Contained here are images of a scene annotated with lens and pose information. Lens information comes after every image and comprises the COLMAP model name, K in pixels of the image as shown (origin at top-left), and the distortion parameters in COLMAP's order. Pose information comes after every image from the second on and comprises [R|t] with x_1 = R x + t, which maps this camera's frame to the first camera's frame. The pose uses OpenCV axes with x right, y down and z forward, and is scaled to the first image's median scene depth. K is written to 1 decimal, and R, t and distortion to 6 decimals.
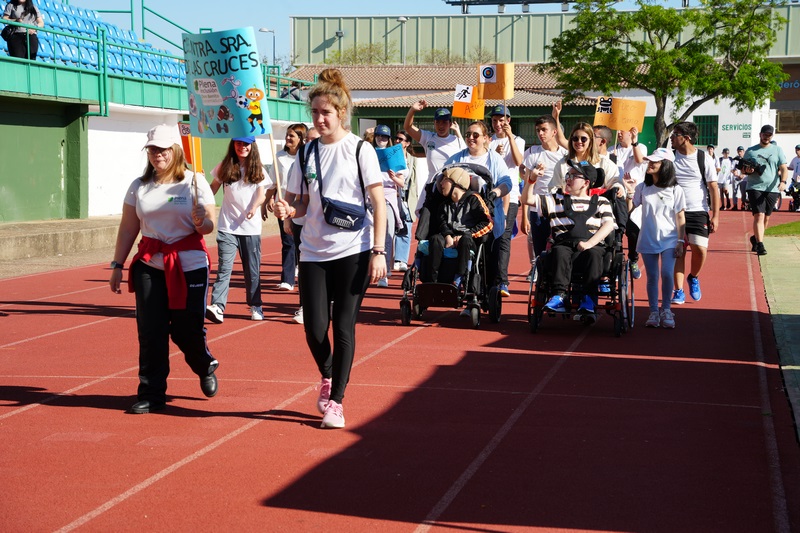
lens RADIAL K [[1998.7, 0, 400.0], [0, 1998.7, 266.5], [0, 0, 1]] dist [0.787324, 0.031516]
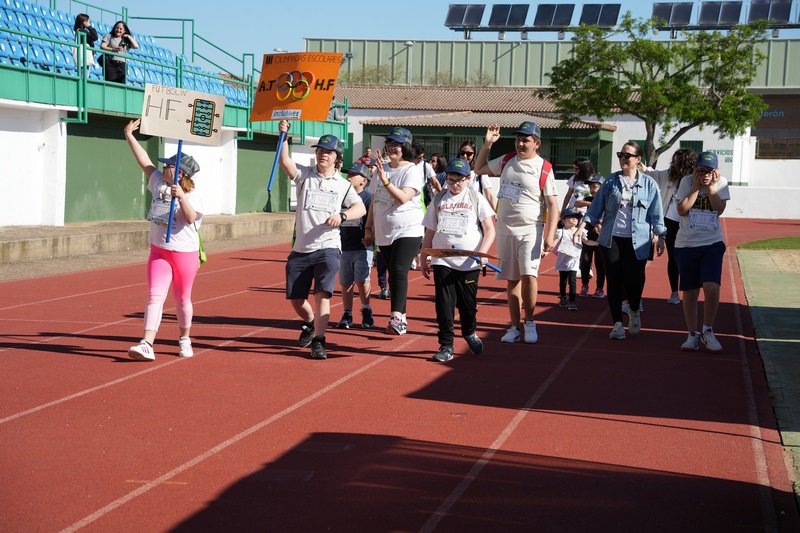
lens RADIAL K [[2057.8, 0, 401.1], [0, 2057.8, 247.3], [0, 0, 1]] dist [0.939723, 0.310385]
pose [[0.999604, 0.023416, 0.015601, -0.021086], [-0.023142, 0.999578, -0.017532, 0.006008], [-0.016005, 0.017164, 0.999725, -0.115393]]
